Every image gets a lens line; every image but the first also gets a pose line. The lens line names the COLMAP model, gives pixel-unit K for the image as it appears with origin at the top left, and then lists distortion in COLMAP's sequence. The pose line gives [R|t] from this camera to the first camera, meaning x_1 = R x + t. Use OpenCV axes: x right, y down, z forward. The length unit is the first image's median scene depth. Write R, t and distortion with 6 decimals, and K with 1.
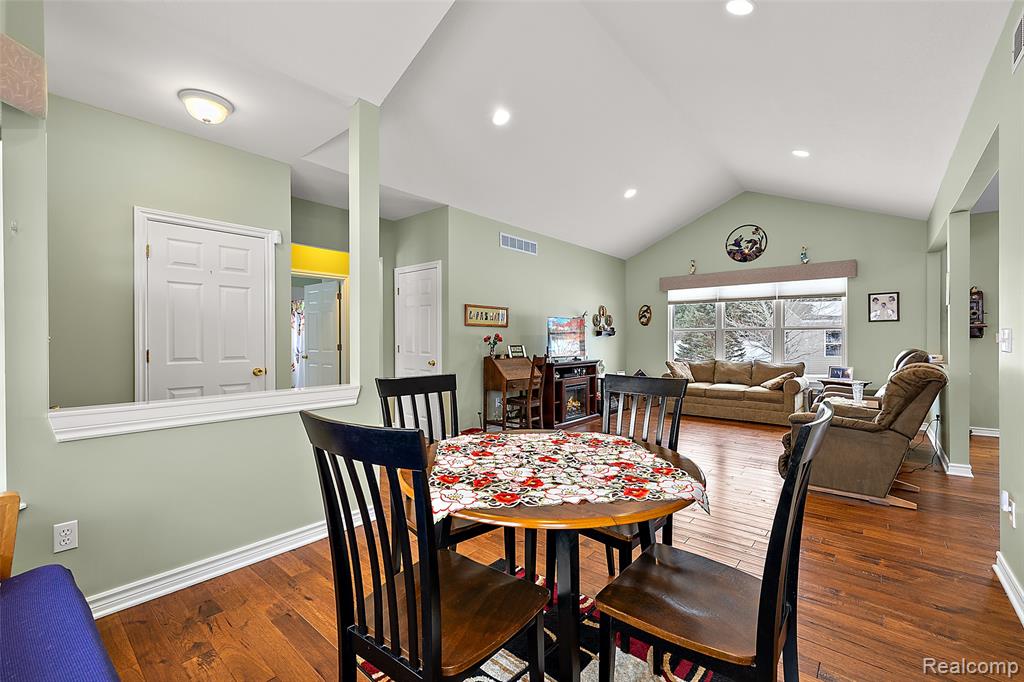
lens RADIAL K [[434.1, 0, 509.9], [0, 434.1, 339.1], [0, 0, 1]] dist [0.002844, 0.000057]
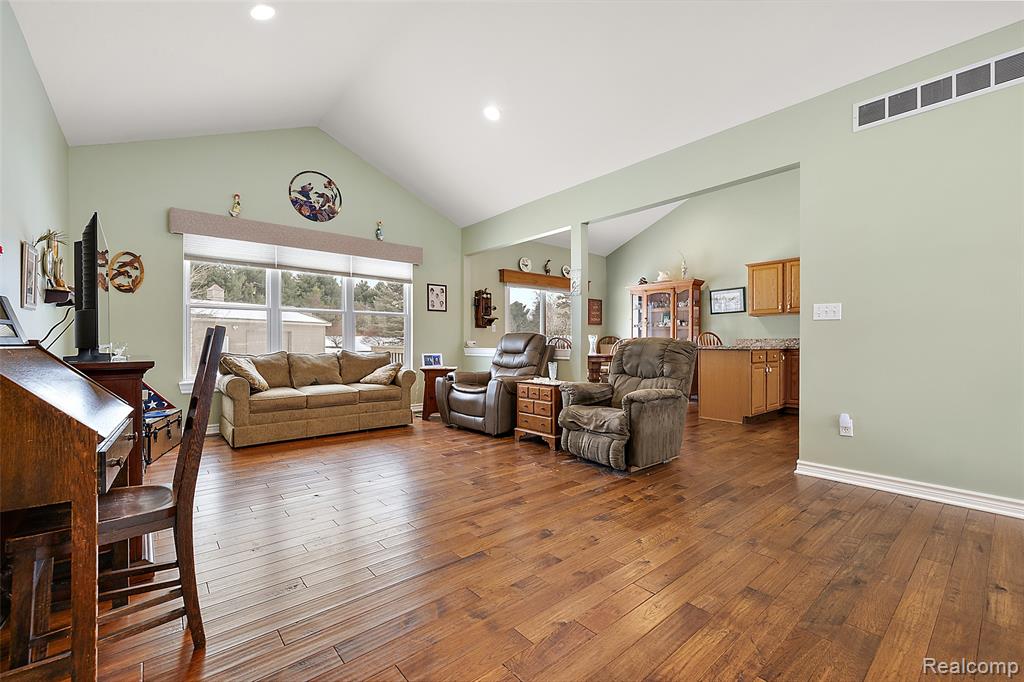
lens RADIAL K [[429.5, 0, 512.0], [0, 429.5, 341.0], [0, 0, 1]] dist [0.001407, 0.000111]
pose [[0.156557, 0.005265, 0.987655, -0.139047], [-0.000745, 0.999986, -0.005213, 0.033983], [-0.987669, 0.000080, 0.156559, 0.572651]]
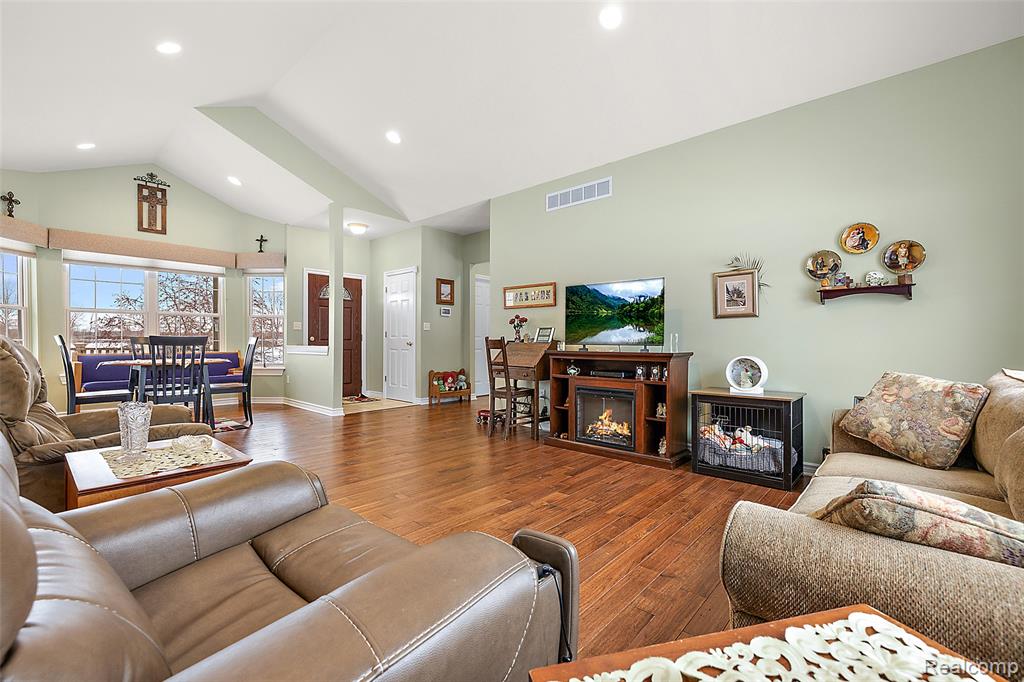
lens RADIAL K [[434.1, 0, 509.9], [0, 434.1, 339.1], [0, 0, 1]] dist [0.002844, 0.000057]
pose [[-0.028018, -0.002927, -0.999603, 0.692438], [-0.003550, 0.999990, -0.002829, 0.031897], [0.999601, 0.003469, -0.028028, 0.799551]]
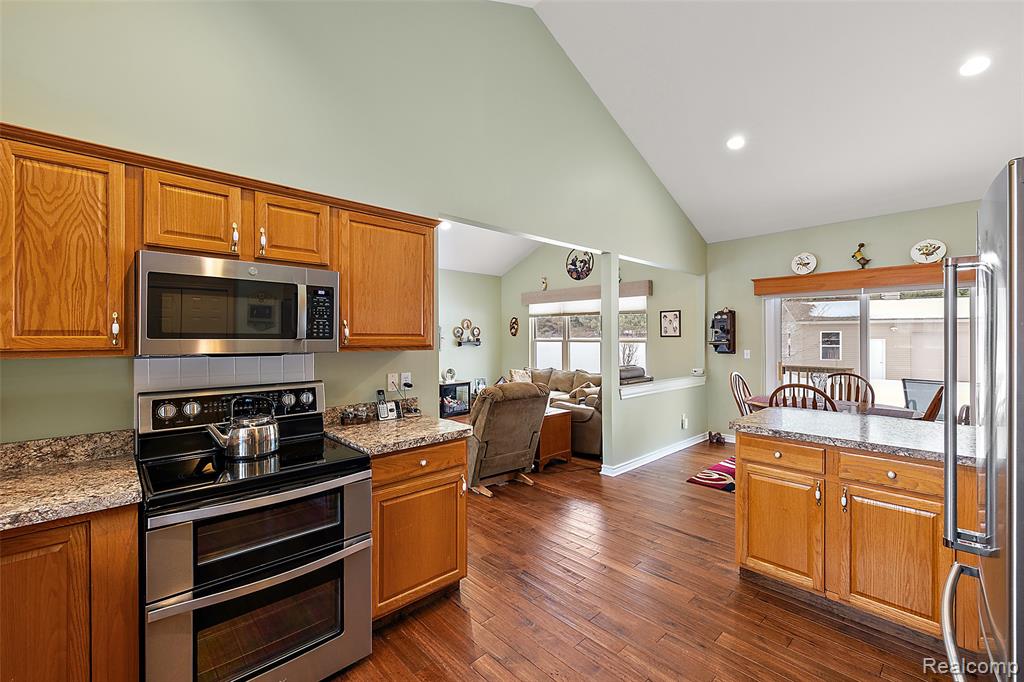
lens RADIAL K [[432.7, 0, 510.4], [0, 432.7, 333.2], [0, 0, 1]] dist [0.001605, 0.000320]
pose [[0.994075, 0.000190, -0.108699, 0.507709], [-0.001049, 0.999969, -0.007838, -0.035585], [0.108694, 0.007906, 0.994044, -0.109645]]
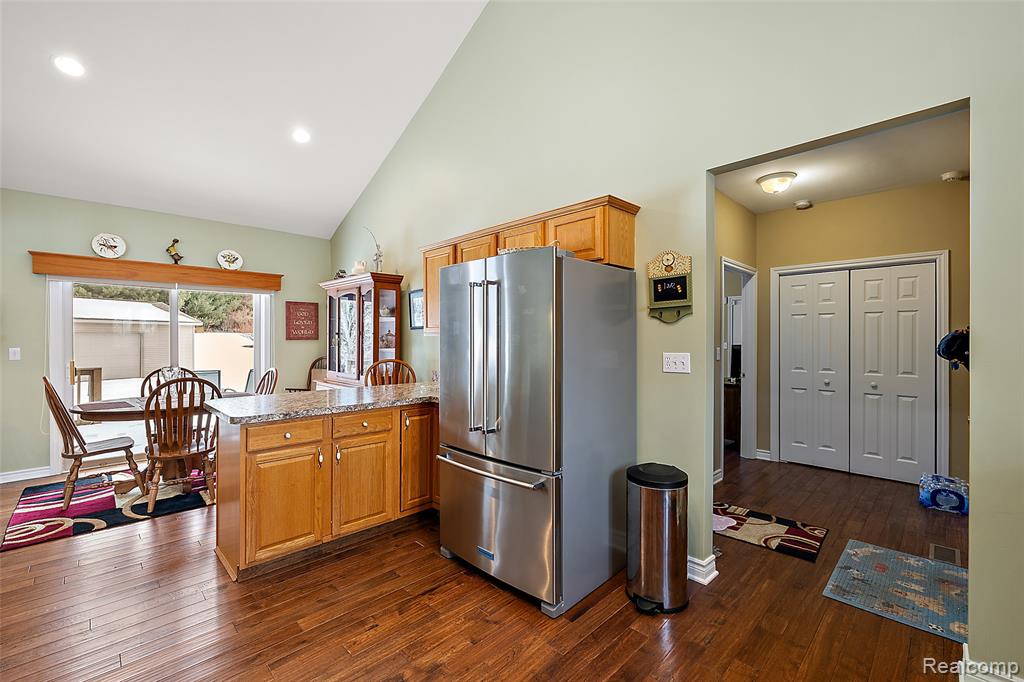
lens RADIAL K [[430.9, 0, 512.1], [0, 430.9, 336.5], [0, 0, 1]] dist [0.000554, -0.000355]
pose [[0.080976, 0.006176, 0.996697, 0.334965], [-0.000015, 0.999981, -0.006195, -0.022430], [-0.996716, 0.000487, 0.080975, 0.041527]]
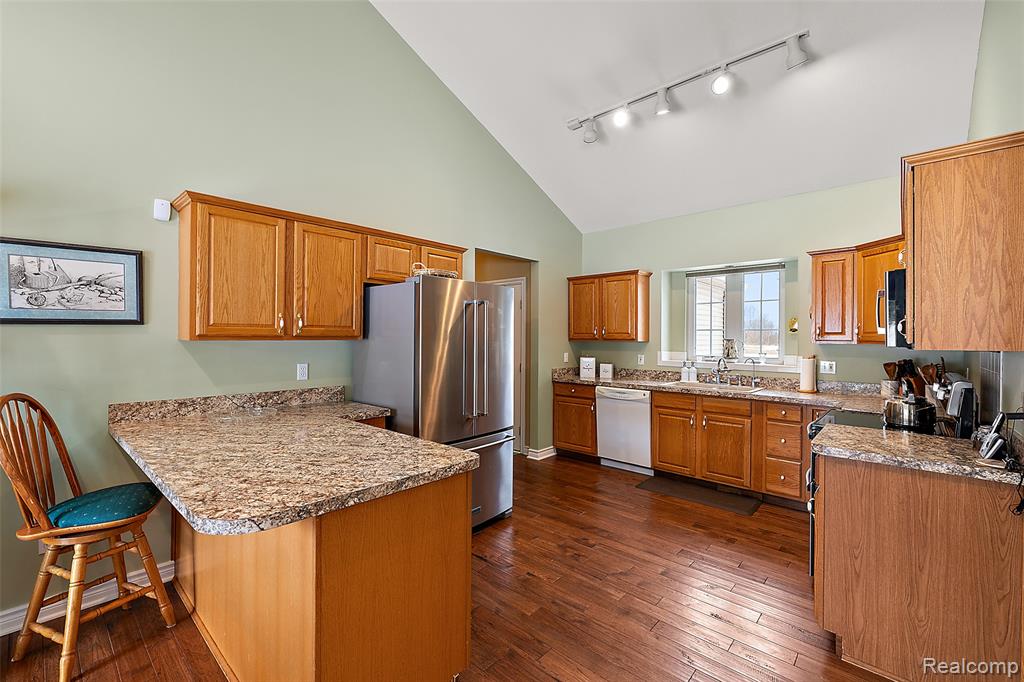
lens RADIAL K [[434.1, 0, 509.9], [0, 434.1, 339.1], [0, 0, 1]] dist [0.002844, 0.000057]
pose [[-0.999551, -0.004939, 0.029566, 0.629544], [-0.004878, 0.999986, 0.002105, -0.029734], [-0.029576, 0.001959, -0.999561, 0.535907]]
